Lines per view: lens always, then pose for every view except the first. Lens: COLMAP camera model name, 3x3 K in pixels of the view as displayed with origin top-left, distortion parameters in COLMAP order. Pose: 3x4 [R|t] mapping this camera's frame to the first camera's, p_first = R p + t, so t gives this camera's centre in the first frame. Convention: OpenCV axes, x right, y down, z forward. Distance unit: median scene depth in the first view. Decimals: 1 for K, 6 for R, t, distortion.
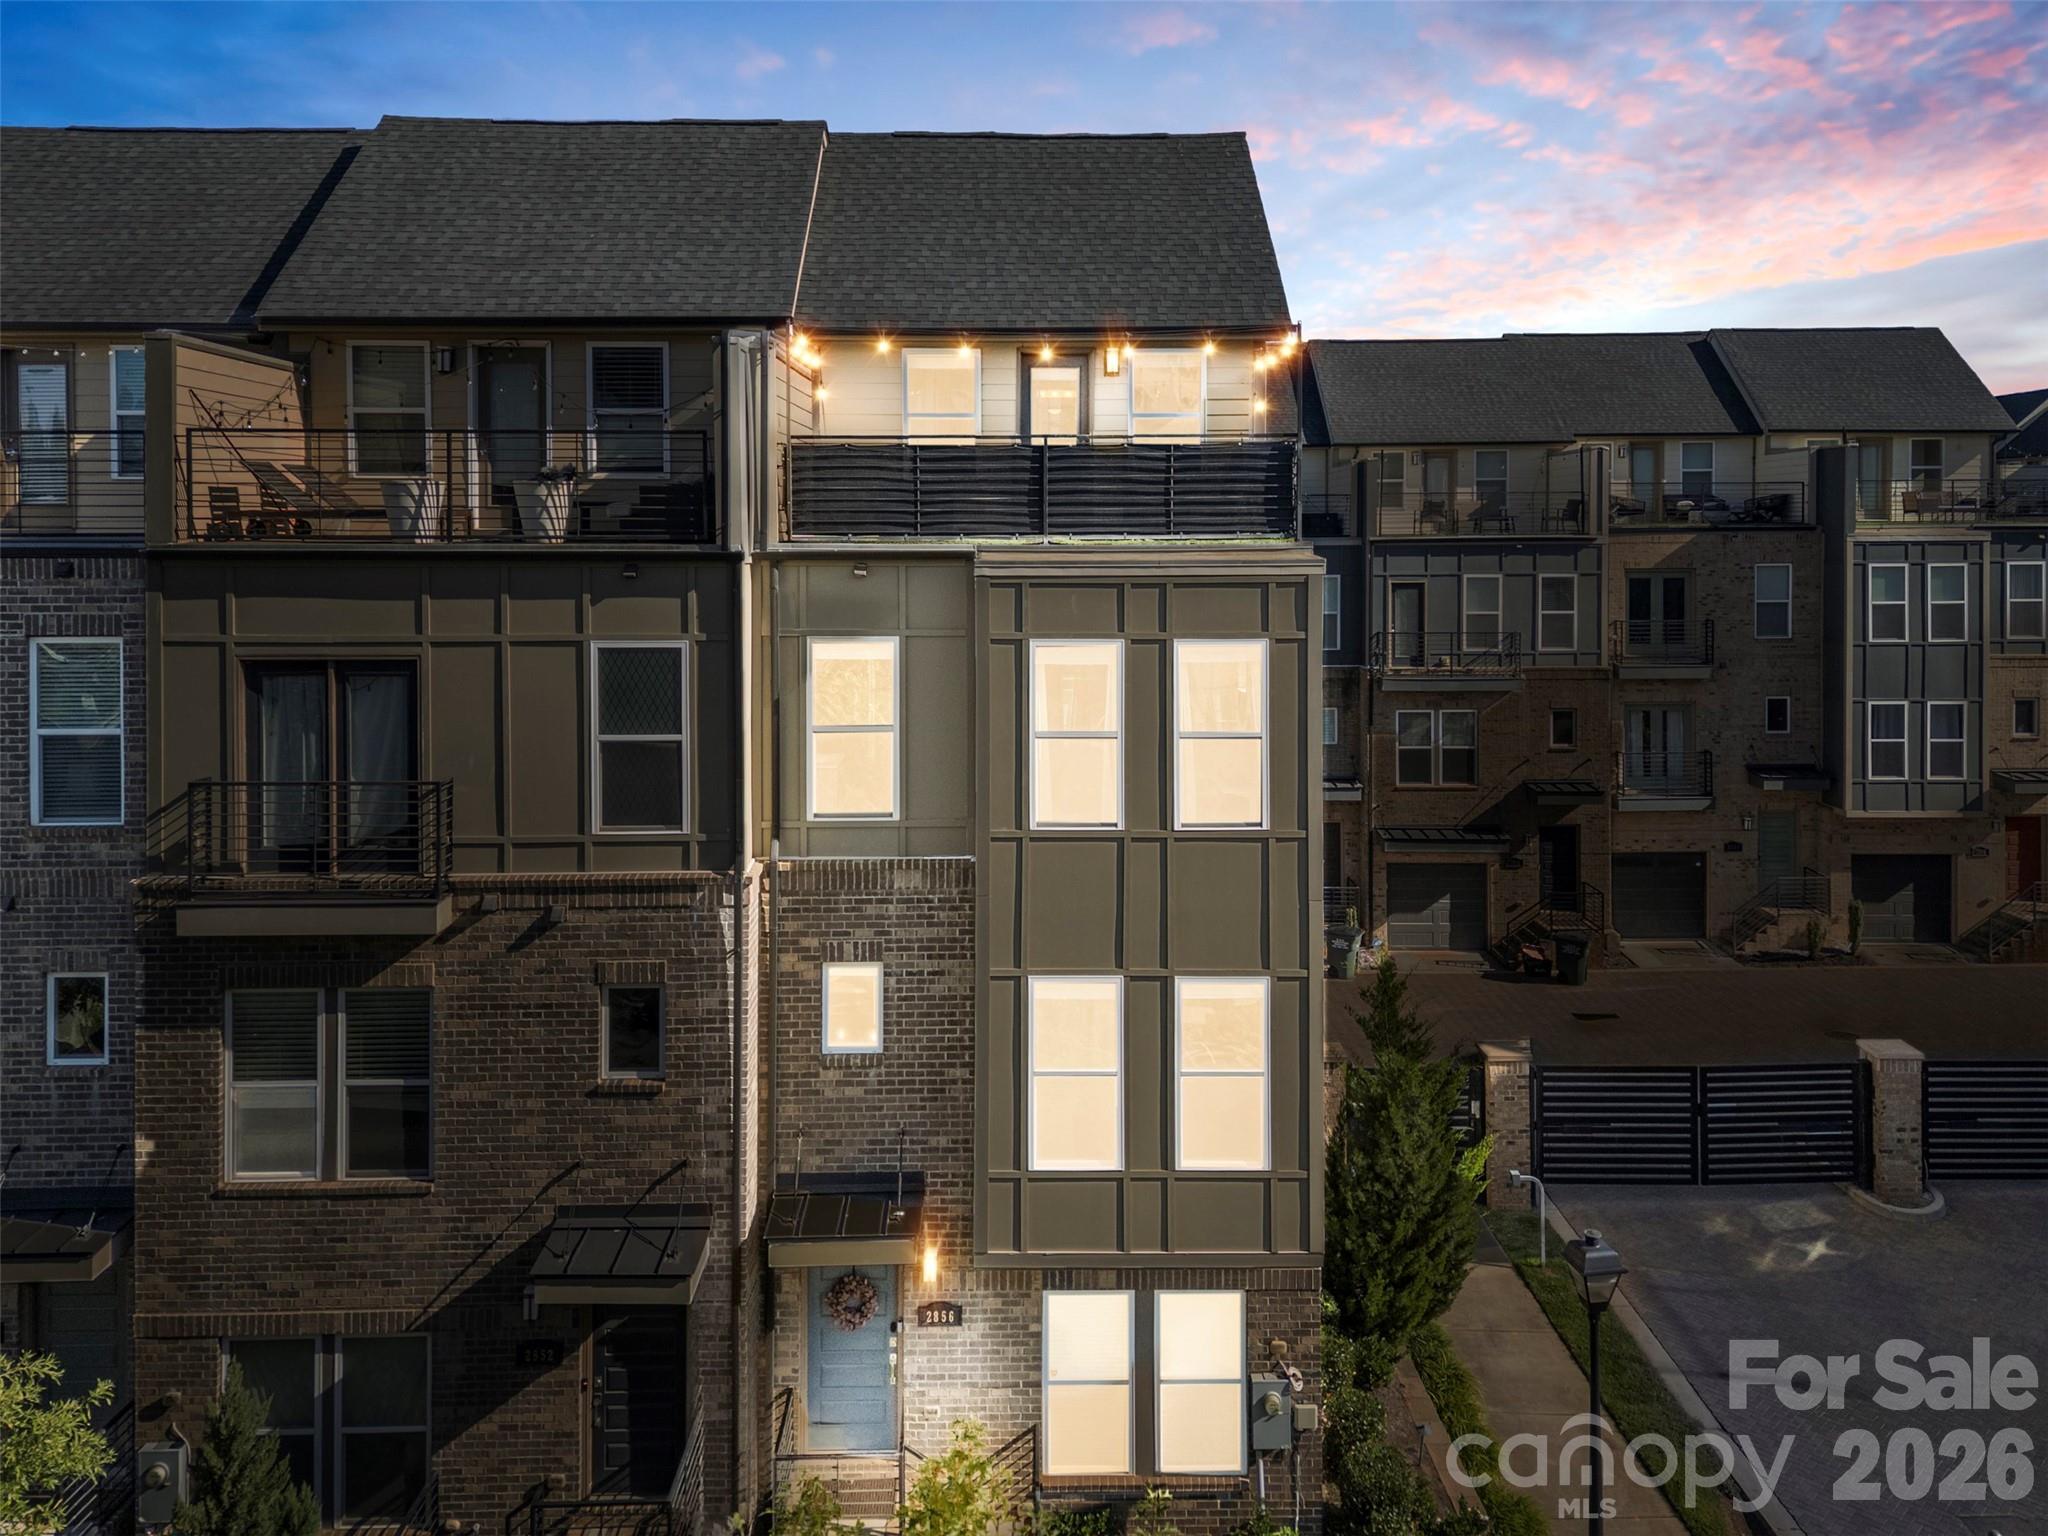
lens RADIAL K [[1564.3, 0, 1036.2], [0, 1564.3, 623.4], [0, 0, 1]] dist [0.023491, 0.006370]
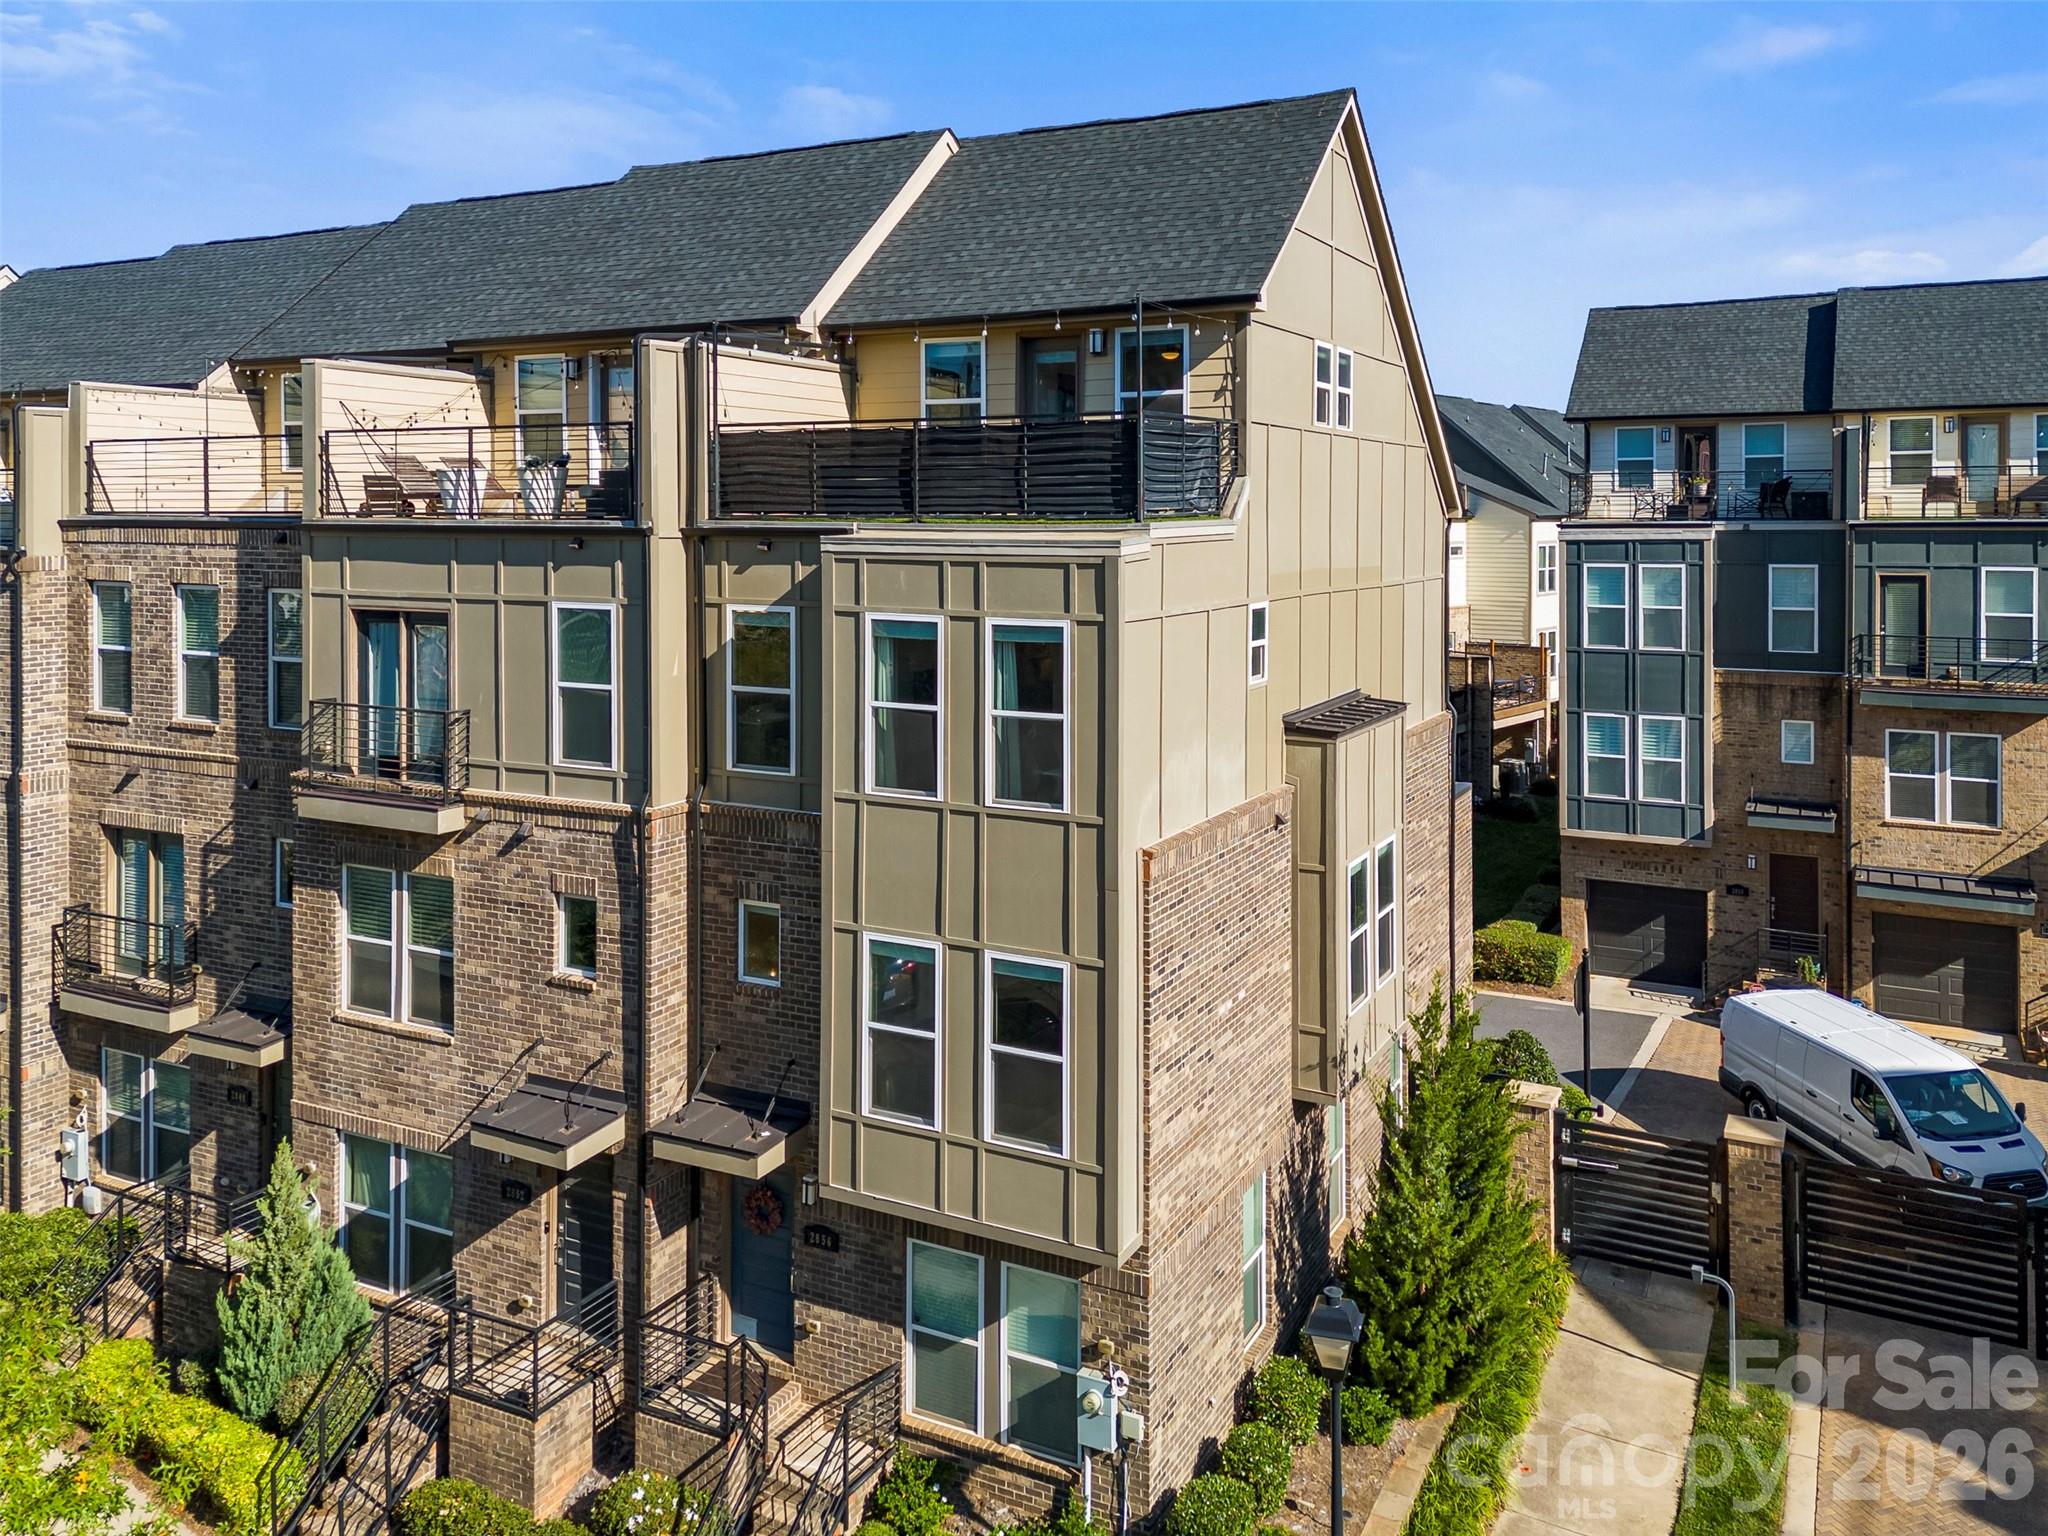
lens RADIAL K [[1566.7, 0, 1022.4], [0, 1566.7, 610.4], [0, 0, 1]] dist [0.029507, -0.002750]
pose [[0.883089, 0.031518, -0.468145, 0.569157], [-0.030419, 0.999488, 0.009909, -0.005005], [0.468218, 0.005490, 0.883596, 0.112237]]
